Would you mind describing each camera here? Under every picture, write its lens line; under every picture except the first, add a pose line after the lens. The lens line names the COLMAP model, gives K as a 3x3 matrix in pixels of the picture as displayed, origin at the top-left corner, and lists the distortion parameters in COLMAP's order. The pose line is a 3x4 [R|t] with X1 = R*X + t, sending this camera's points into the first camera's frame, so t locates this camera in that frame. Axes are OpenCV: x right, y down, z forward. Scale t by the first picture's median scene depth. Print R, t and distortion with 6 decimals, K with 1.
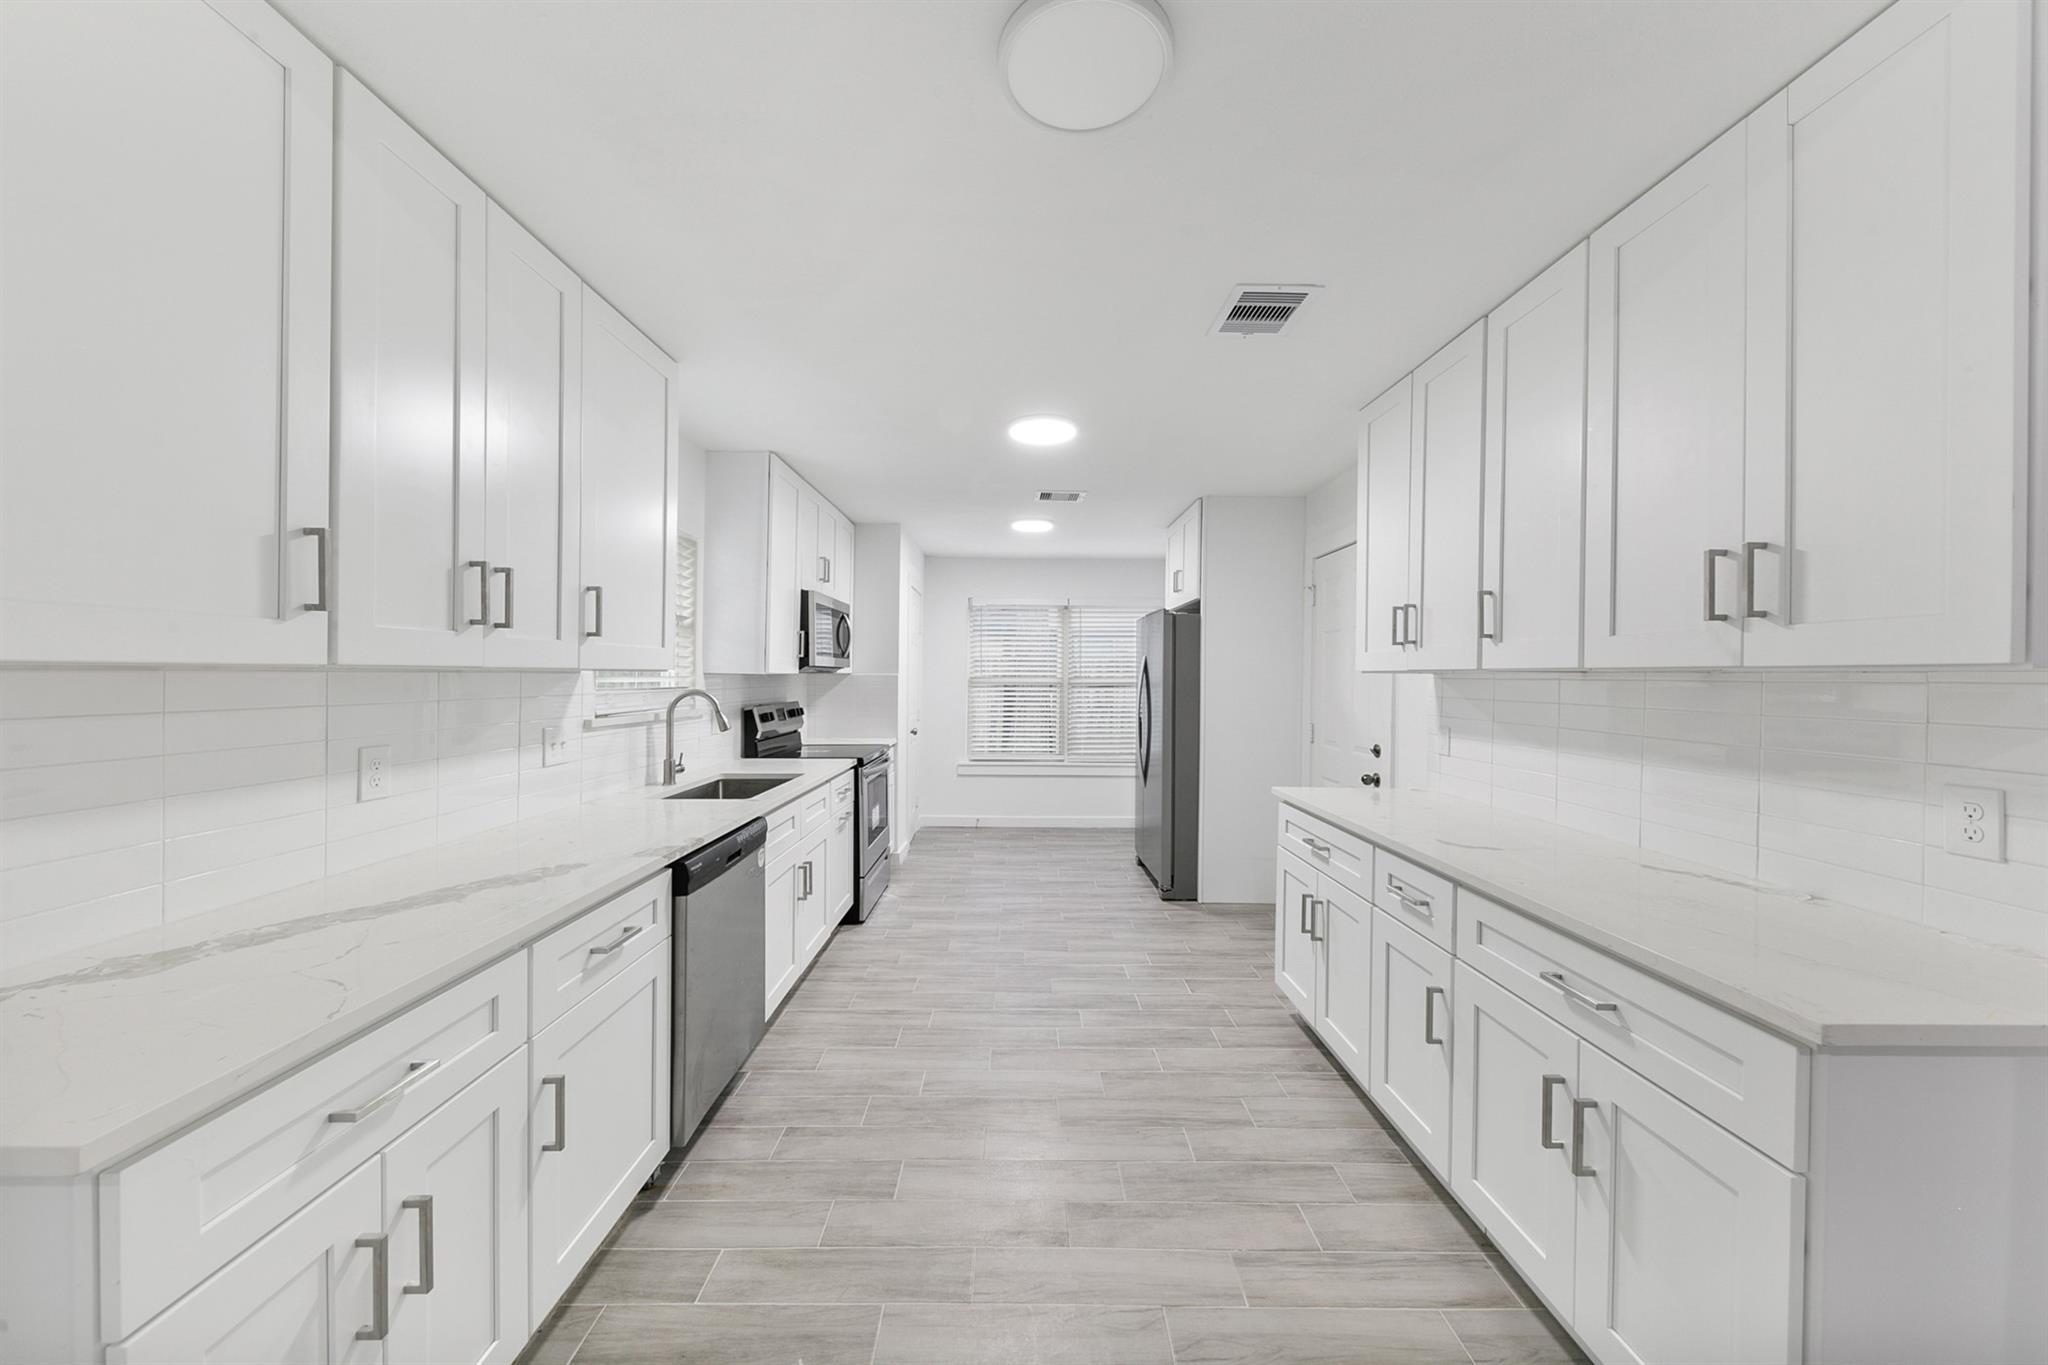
lens RADIAL K [[704.6, 0, 1034.0], [0, 704.6, 674.5], [0, 0, 1]] dist [0.006712, -0.002661]
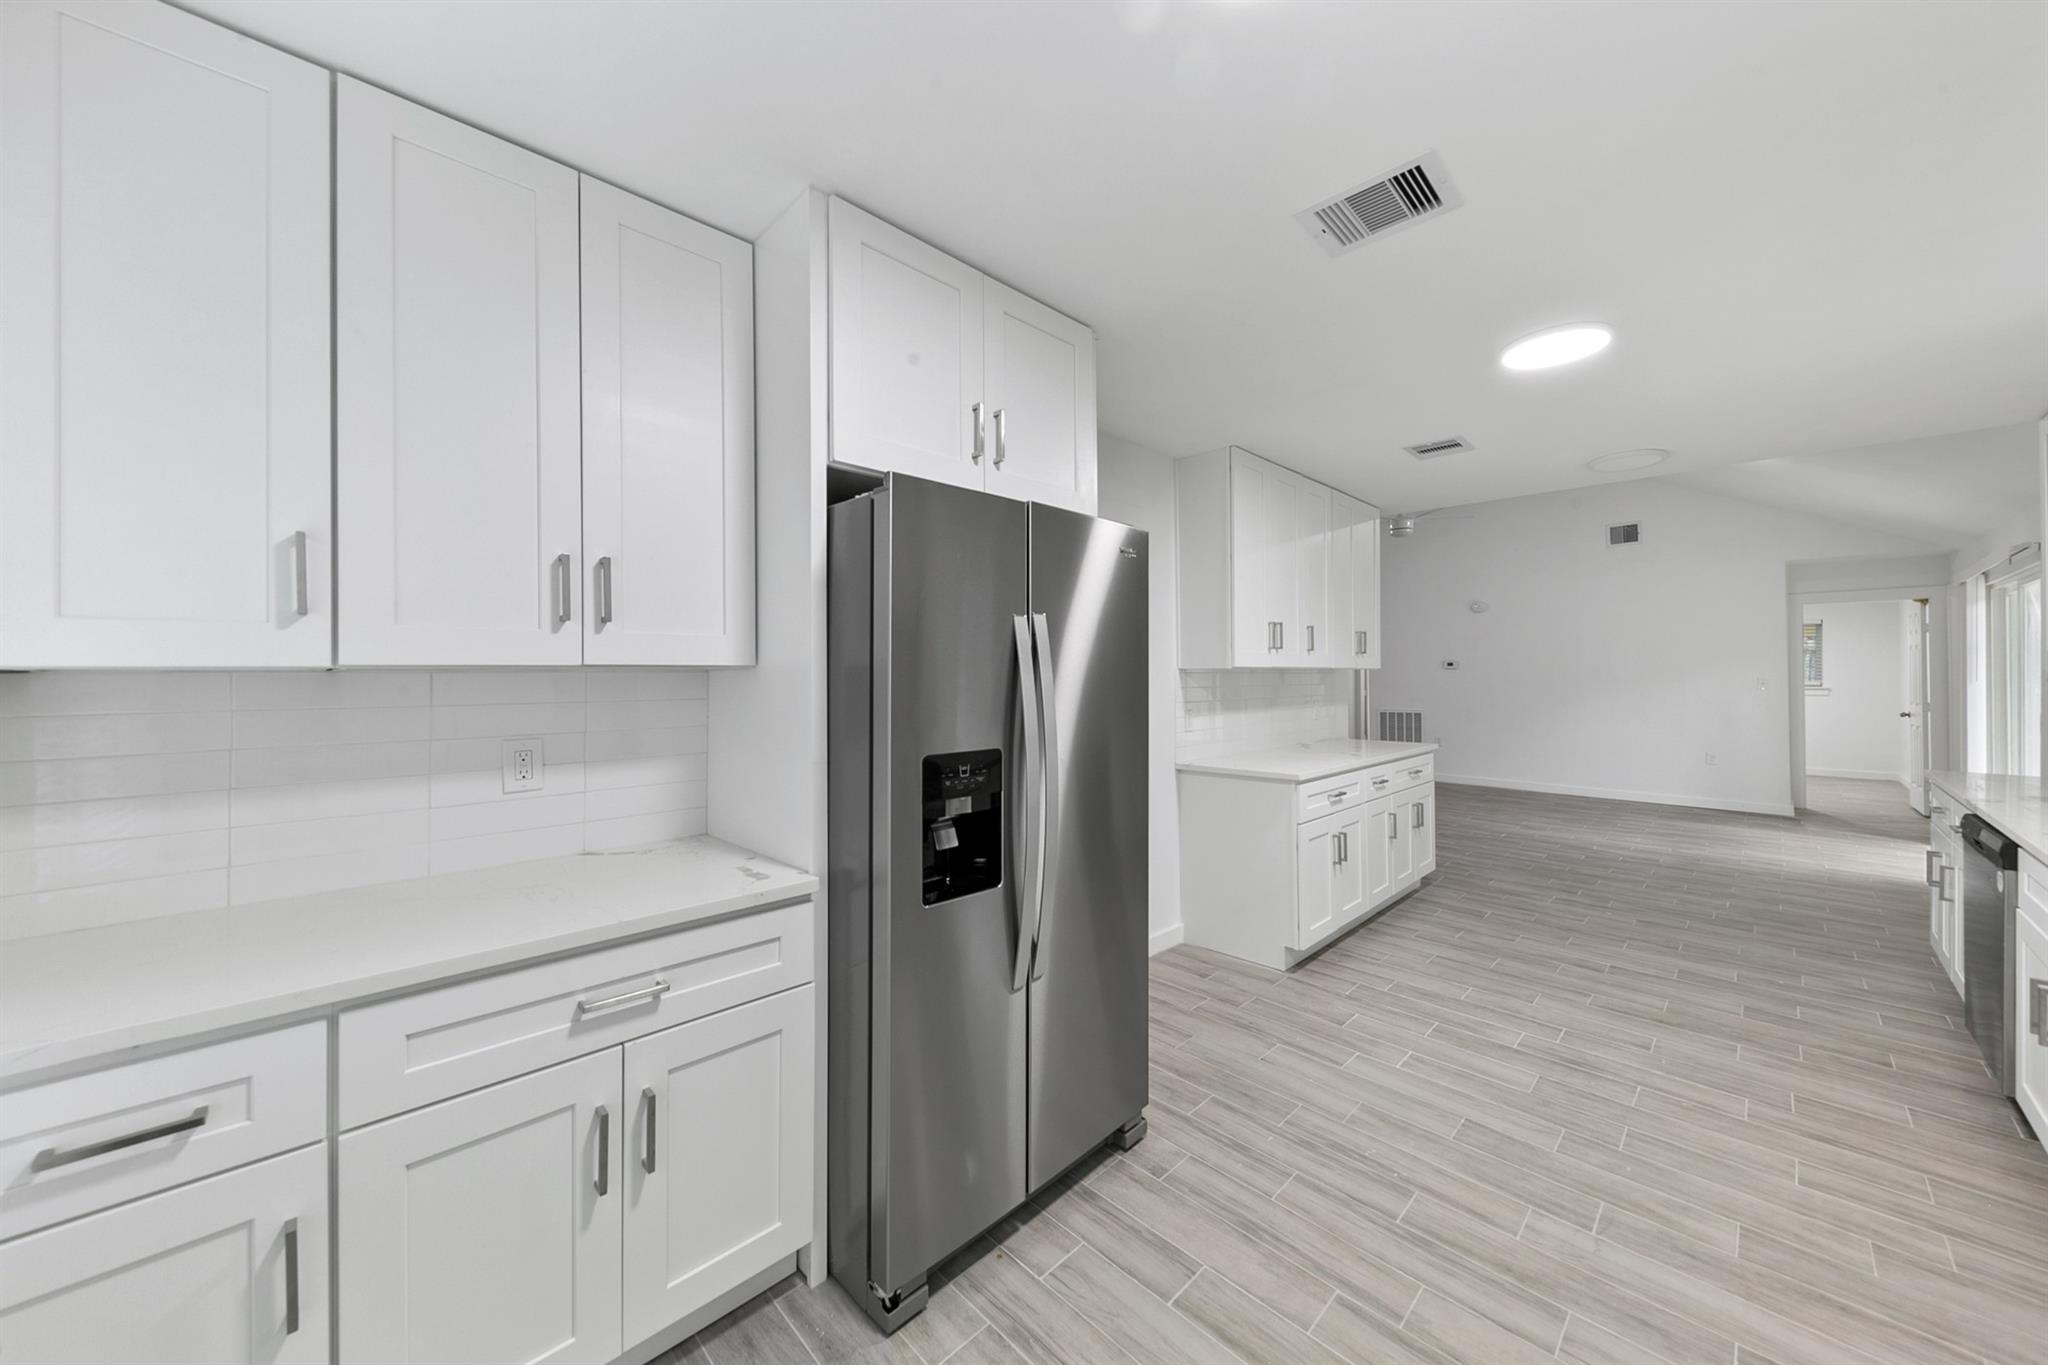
lens RADIAL K [[704.6, 0, 1039.2], [0, 704.6, 667.7], [0, 0, 1]] dist [0.006712, -0.002661]
pose [[-0.680111, 0.003228, 0.733102, -0.163607], [-0.001978, 0.999979, -0.006238, 0.003905], [-0.733107, -0.005692, -0.680090, 1.826840]]
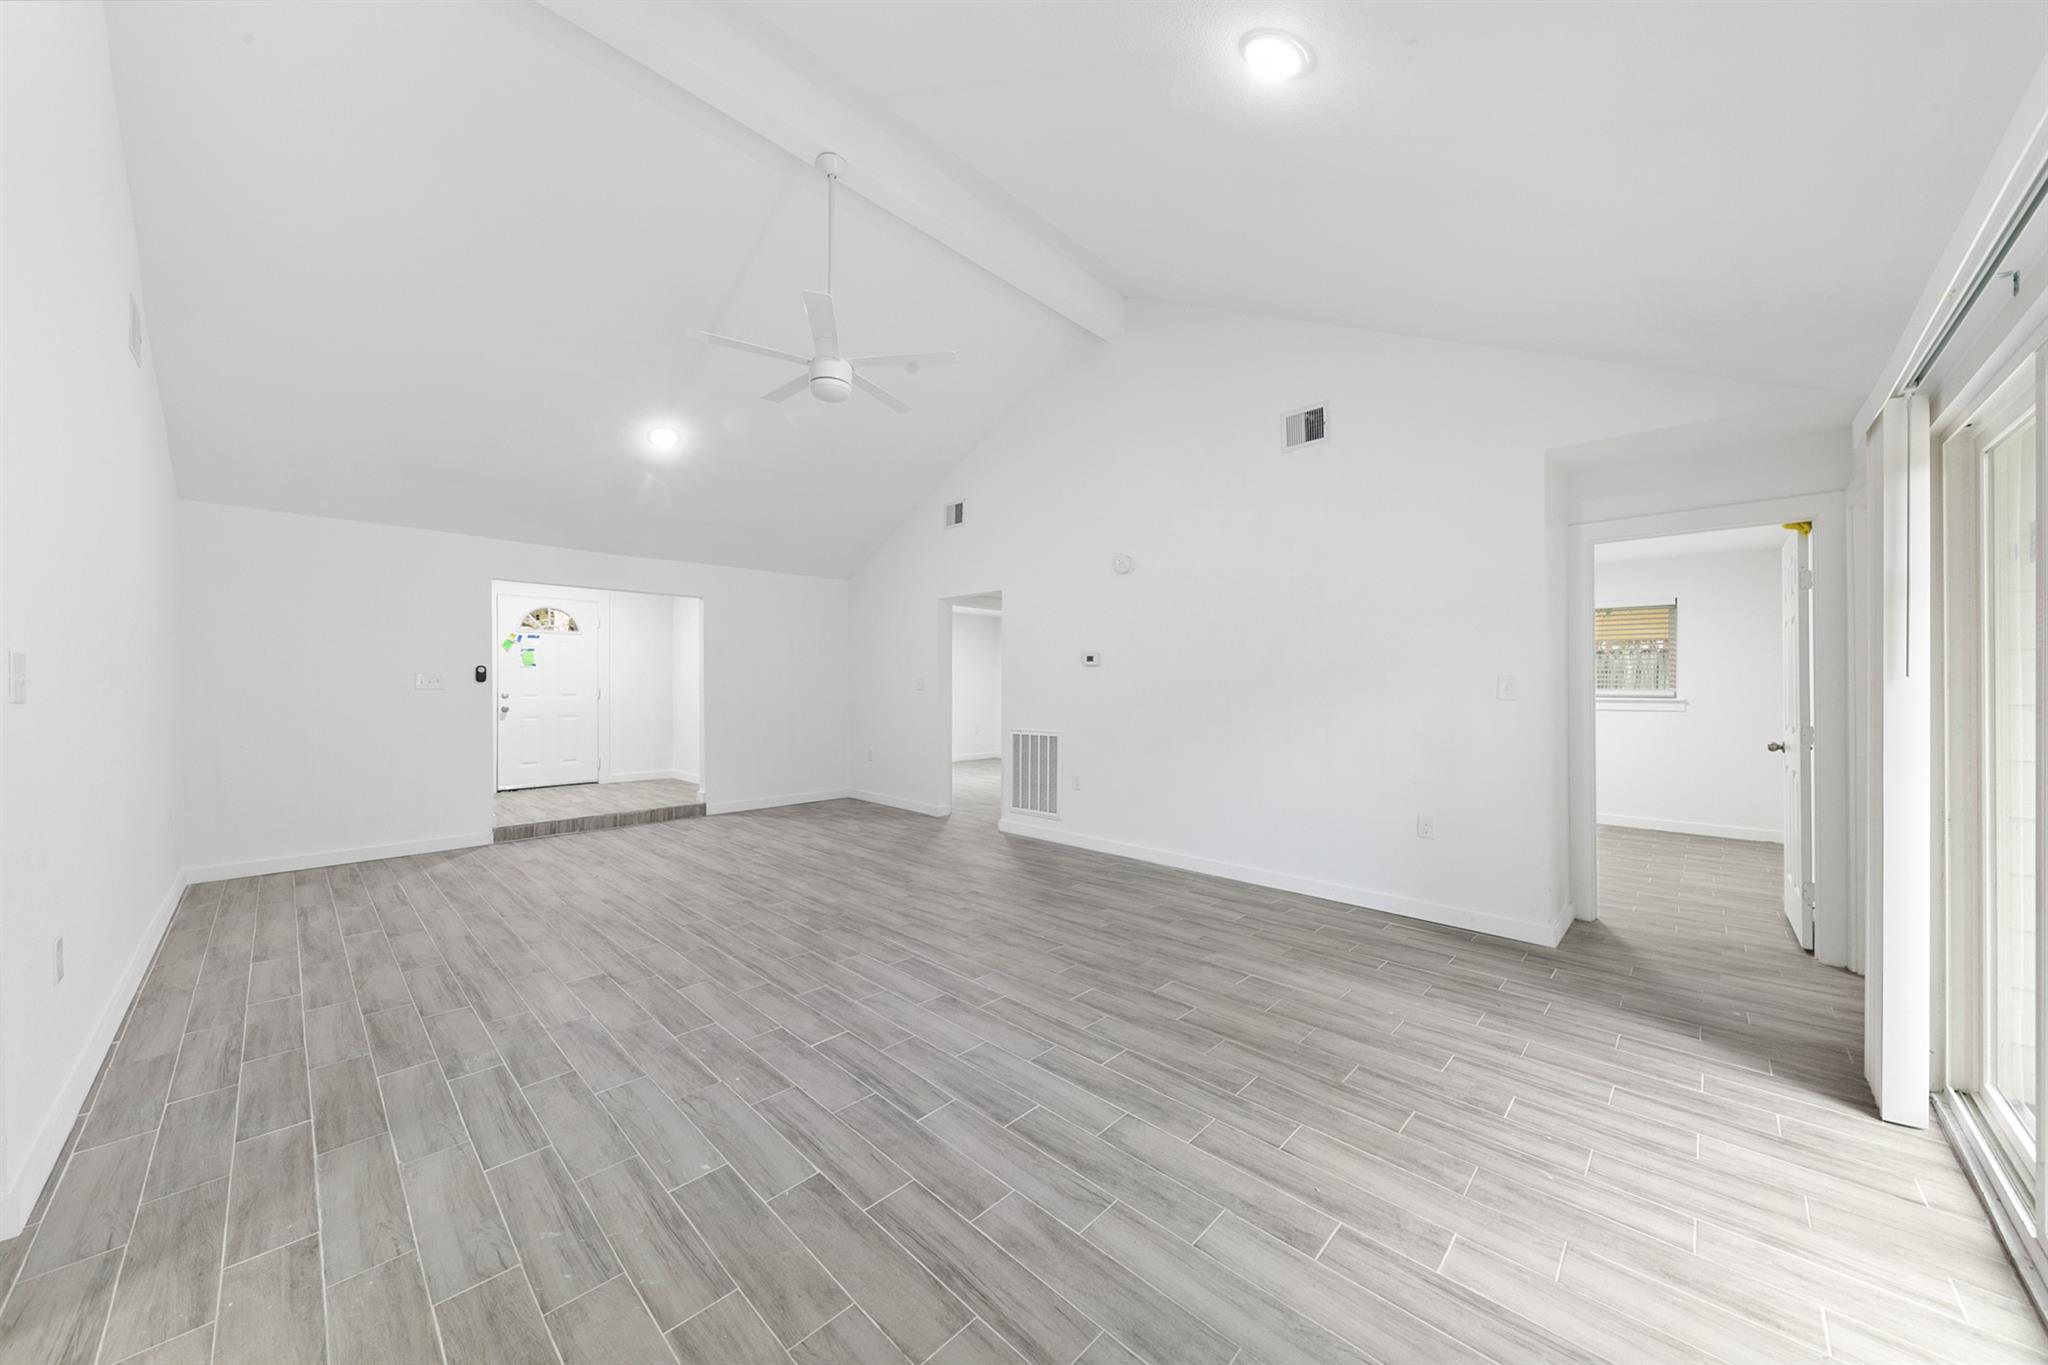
lens RADIAL K [[704.6, 0, 1031.3], [0, 704.6, 683.9], [0, 0, 1]] dist [0.006712, -0.002661]
pose [[-0.708007, -0.006513, 0.706175, -0.338257], [-0.007471, 0.999971, 0.001733, 0.030628], [-0.706166, -0.004049, -0.708035, 0.073113]]
